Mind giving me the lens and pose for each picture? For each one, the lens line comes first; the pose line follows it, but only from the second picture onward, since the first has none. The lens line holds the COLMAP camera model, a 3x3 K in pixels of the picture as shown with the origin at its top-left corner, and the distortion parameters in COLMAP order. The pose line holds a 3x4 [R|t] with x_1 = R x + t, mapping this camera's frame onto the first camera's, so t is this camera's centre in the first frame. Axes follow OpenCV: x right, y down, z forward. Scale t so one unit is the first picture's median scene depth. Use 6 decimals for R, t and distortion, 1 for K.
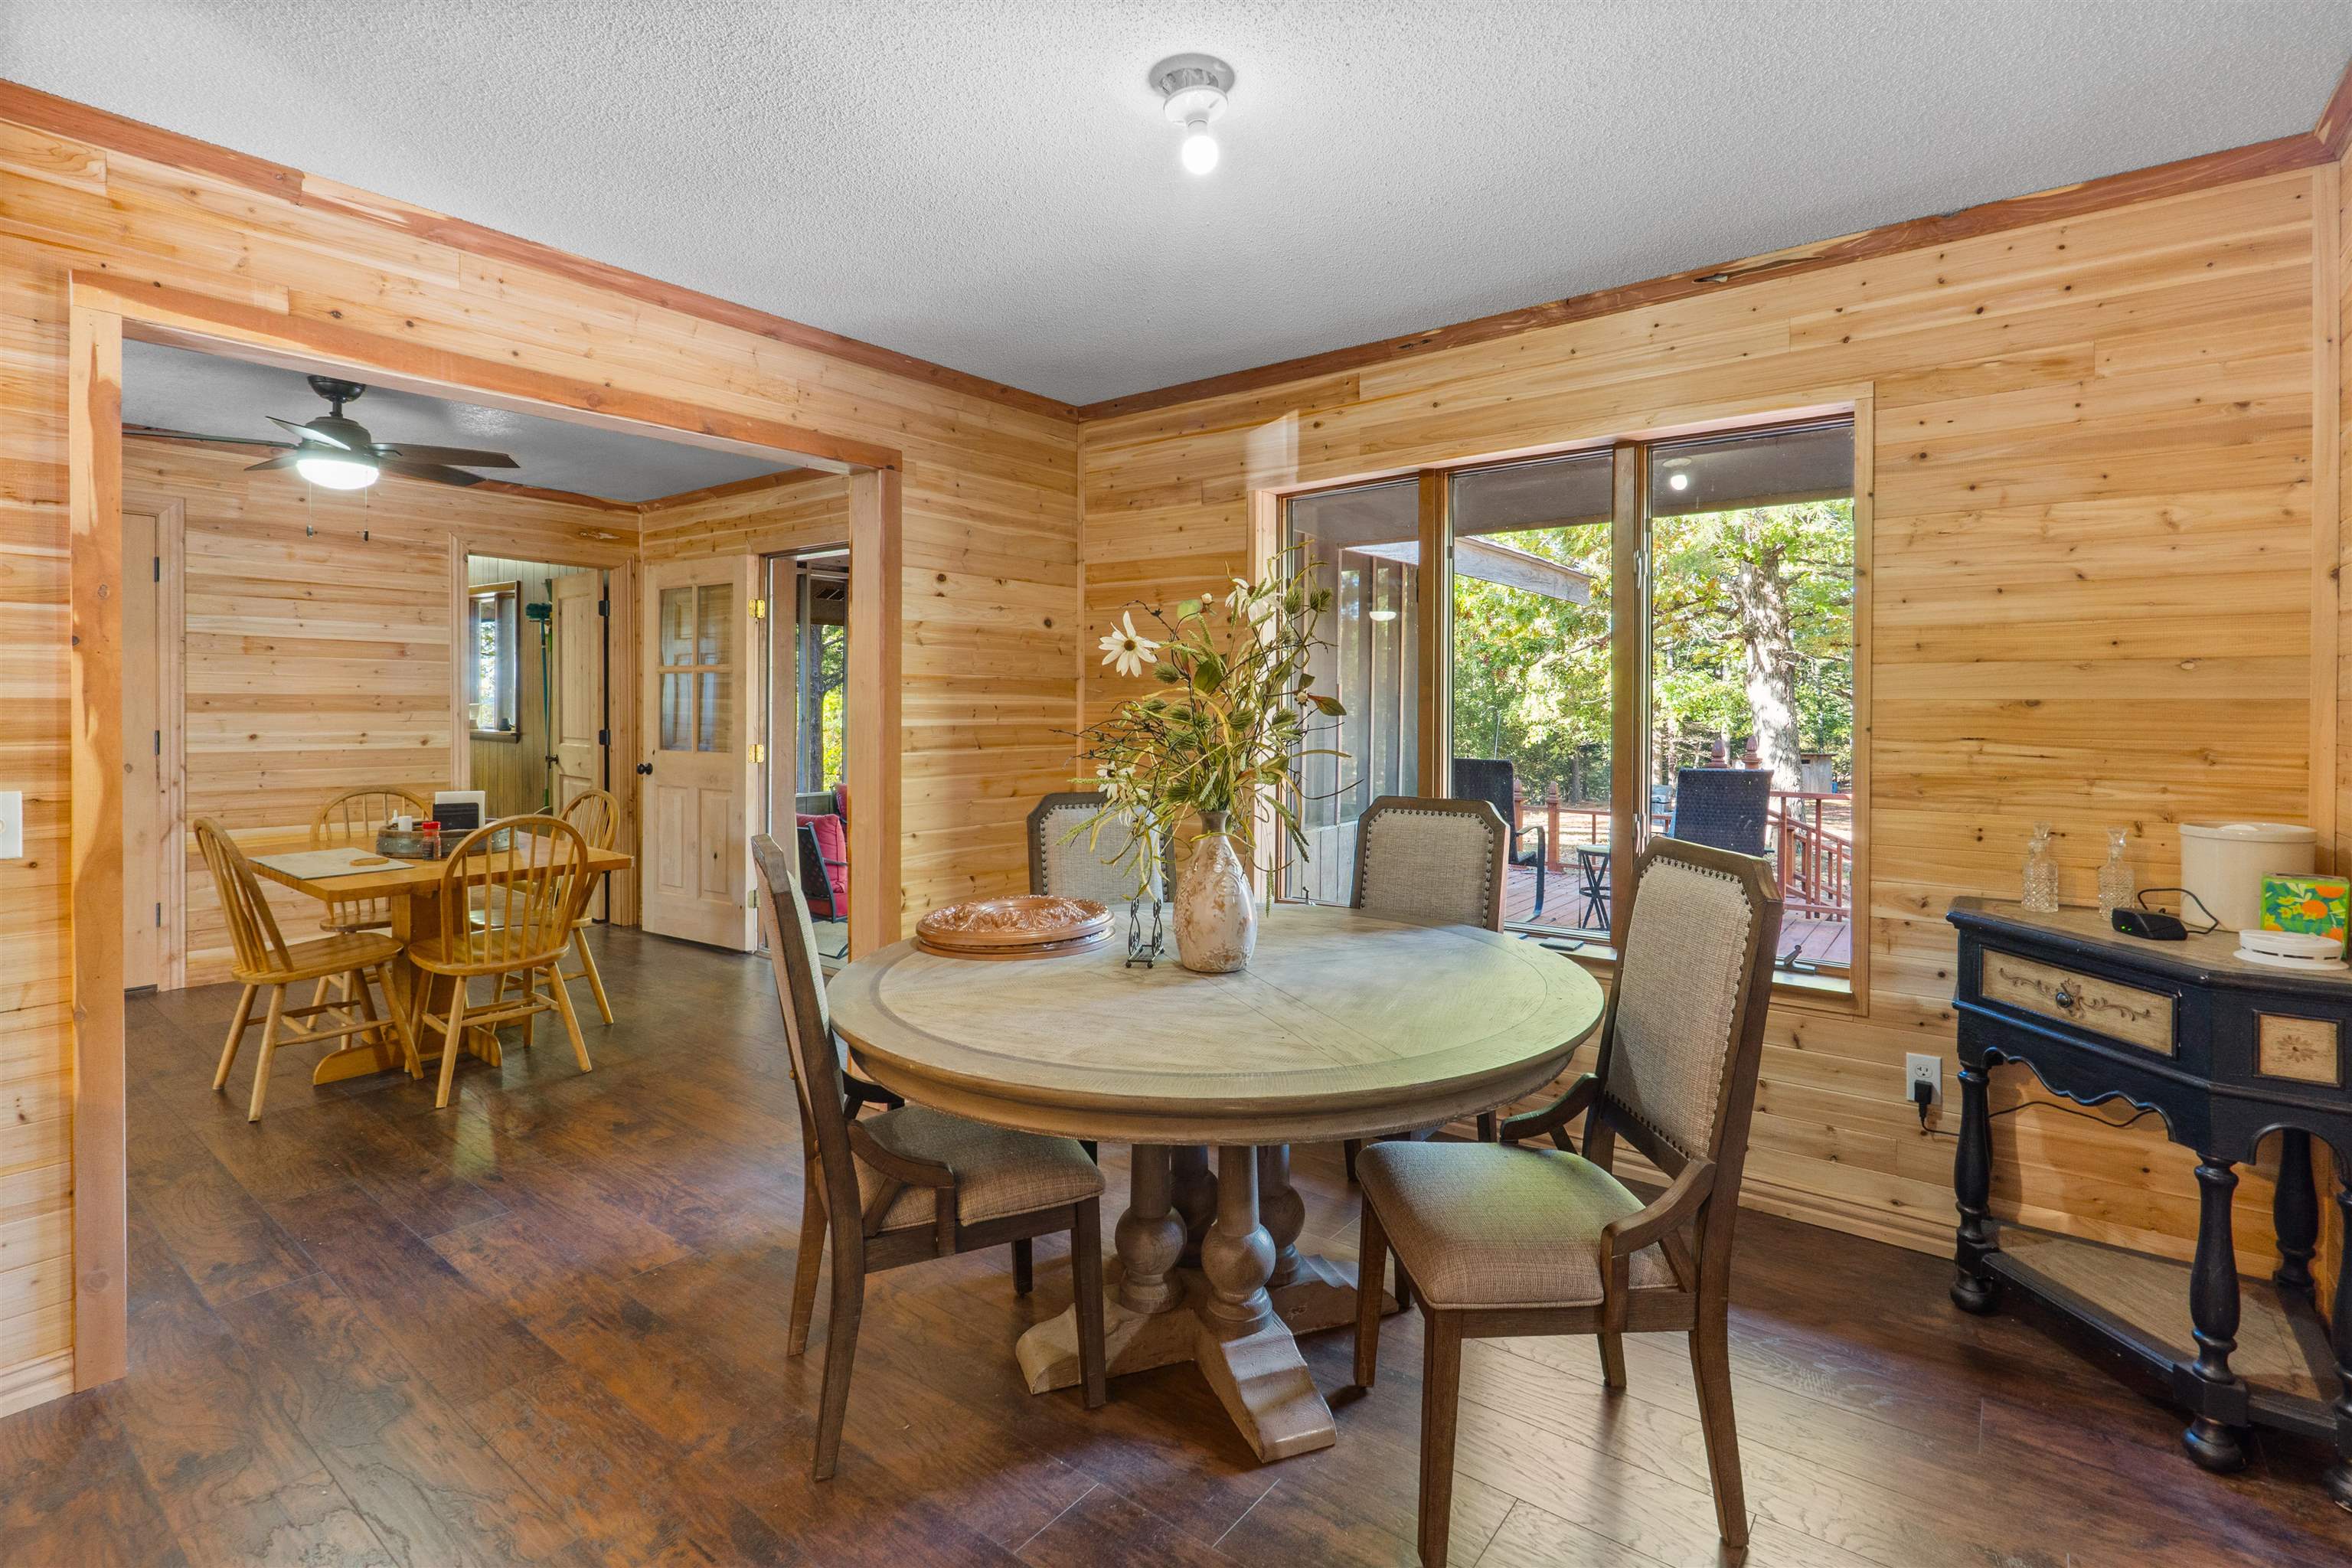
lens RADIAL K [[1091.9, 0, 1177.4], [0, 1091.9, 696.5], [0, 0, 1]] dist [-0.011552, -0.000066]
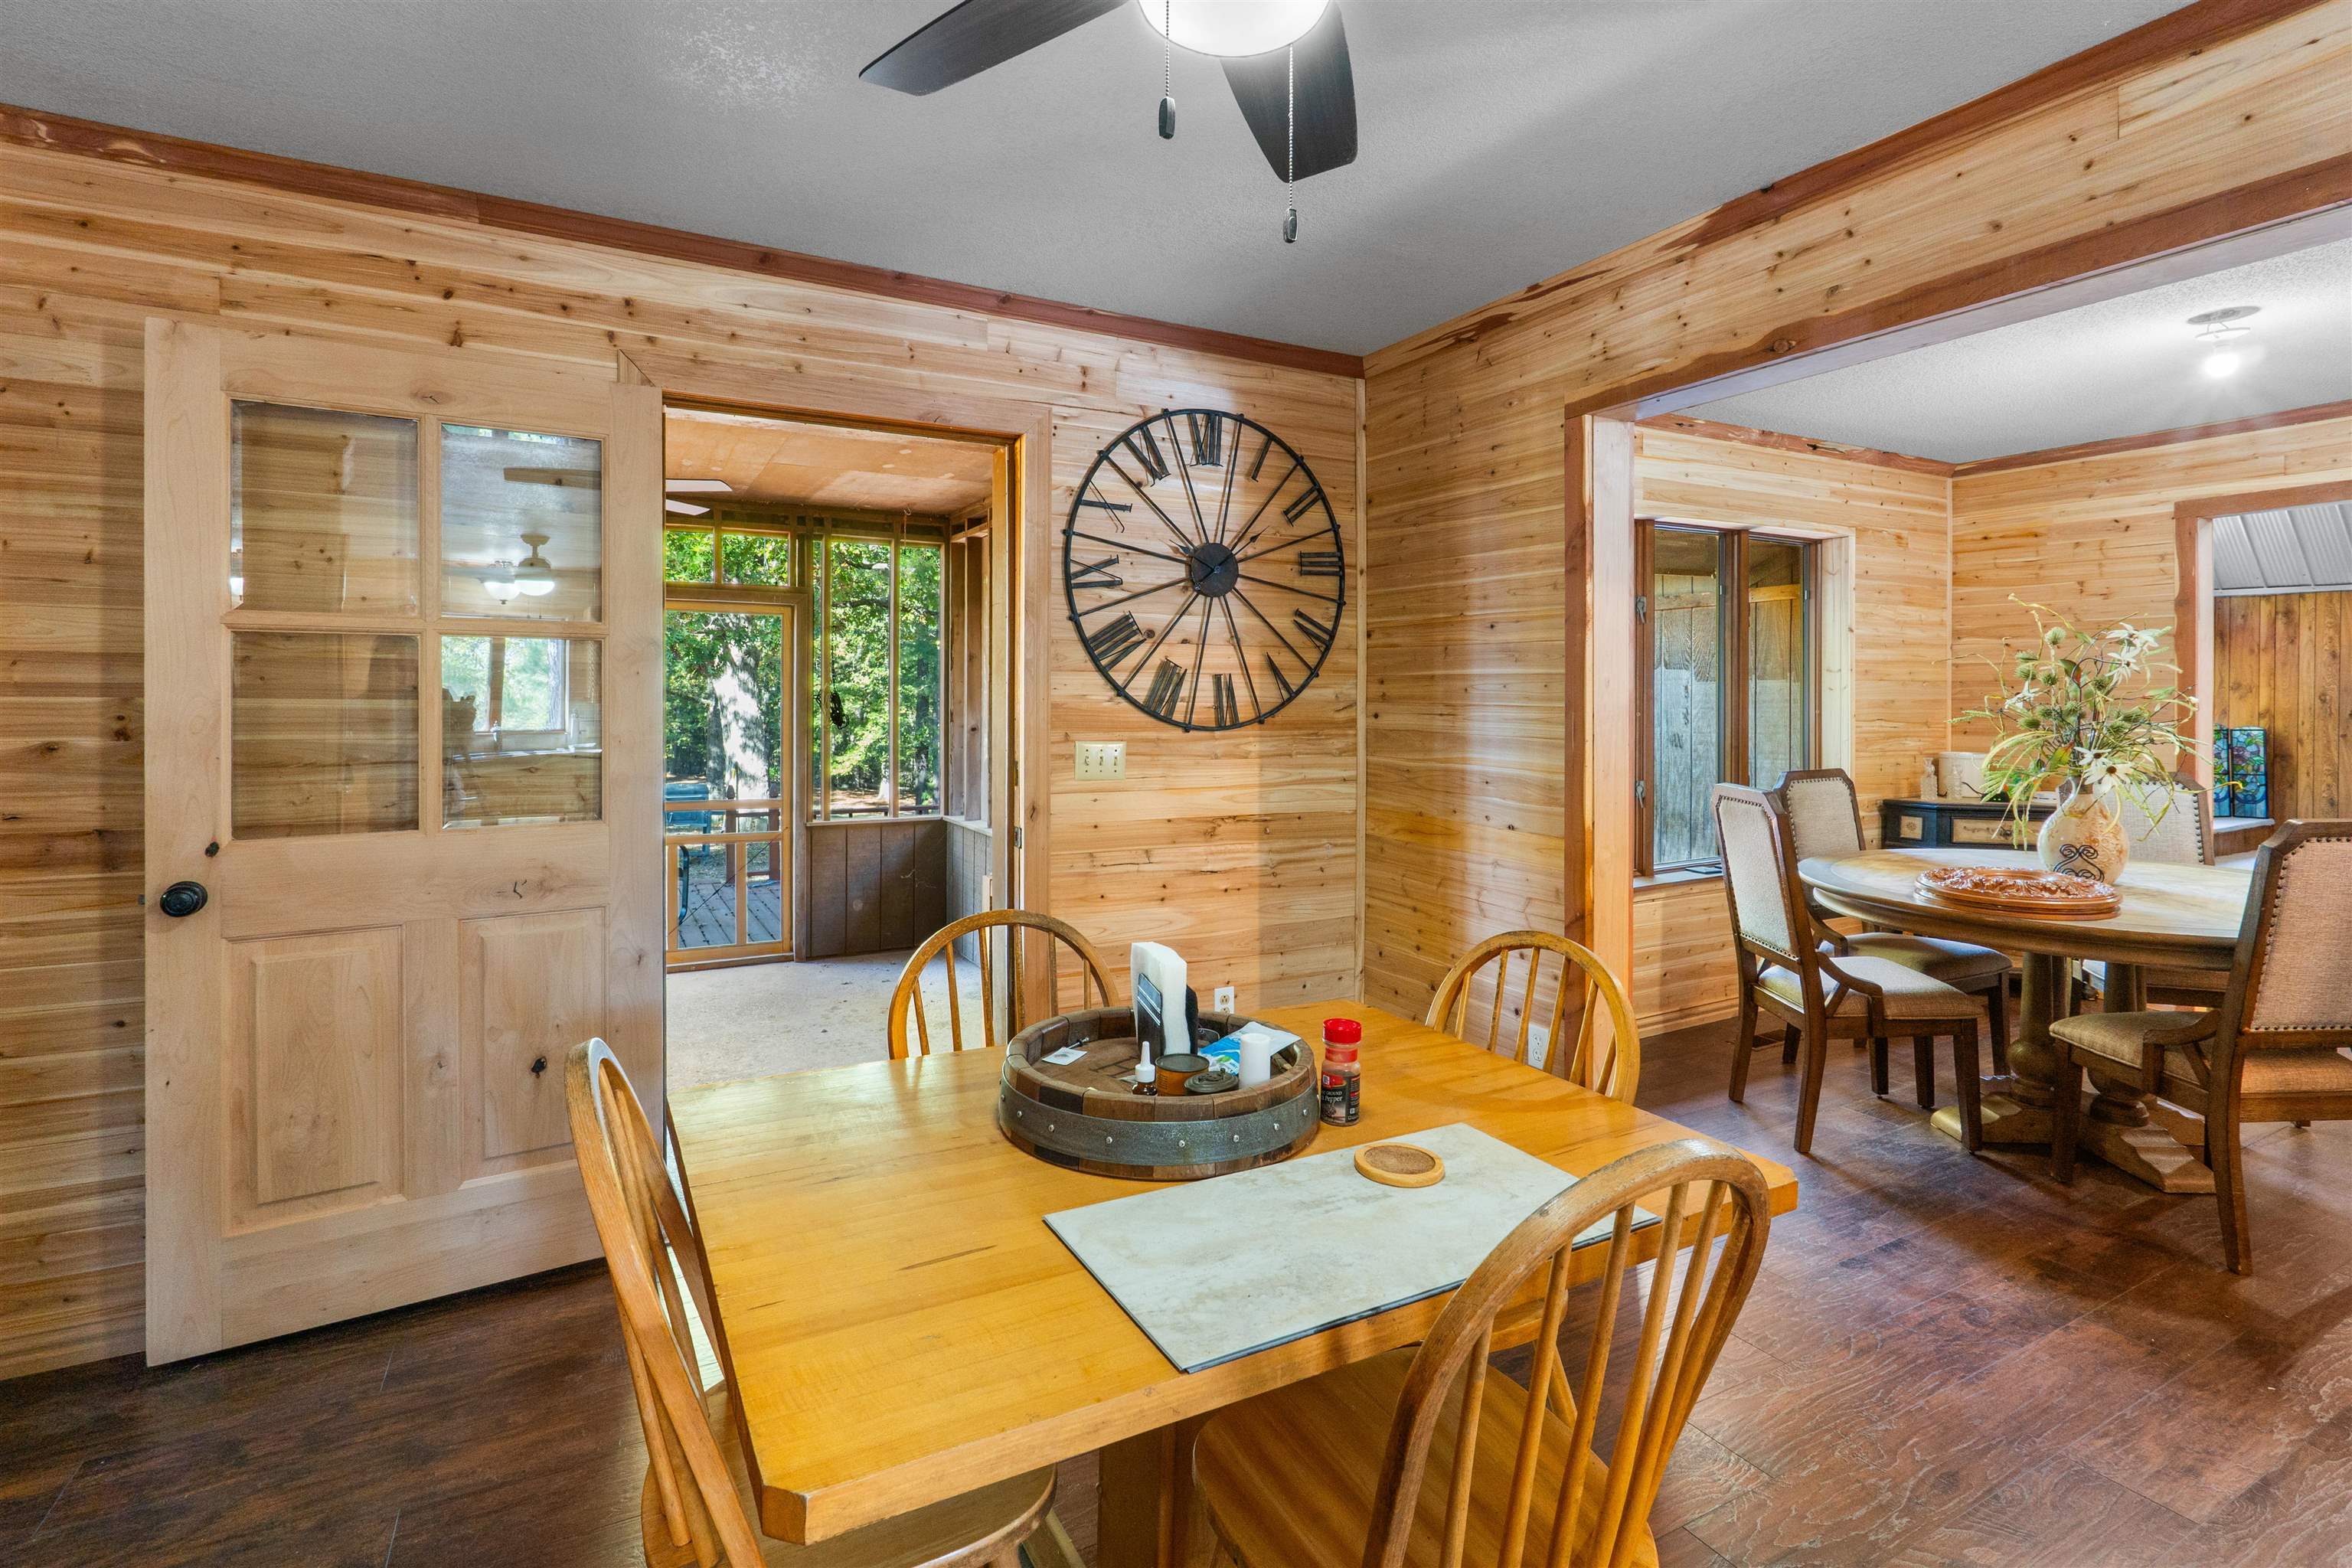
lens RADIAL K [[1091.9, 0, 1177.4], [0, 1091.9, 696.5], [0, 0, 1]] dist [-0.011552, -0.000066]
pose [[0.413276, -0.003229, 0.910600, -0.674464], [-0.005080, 0.999970, 0.005851, -0.003144], [-0.910592, -0.007044, 0.413247, 0.565095]]
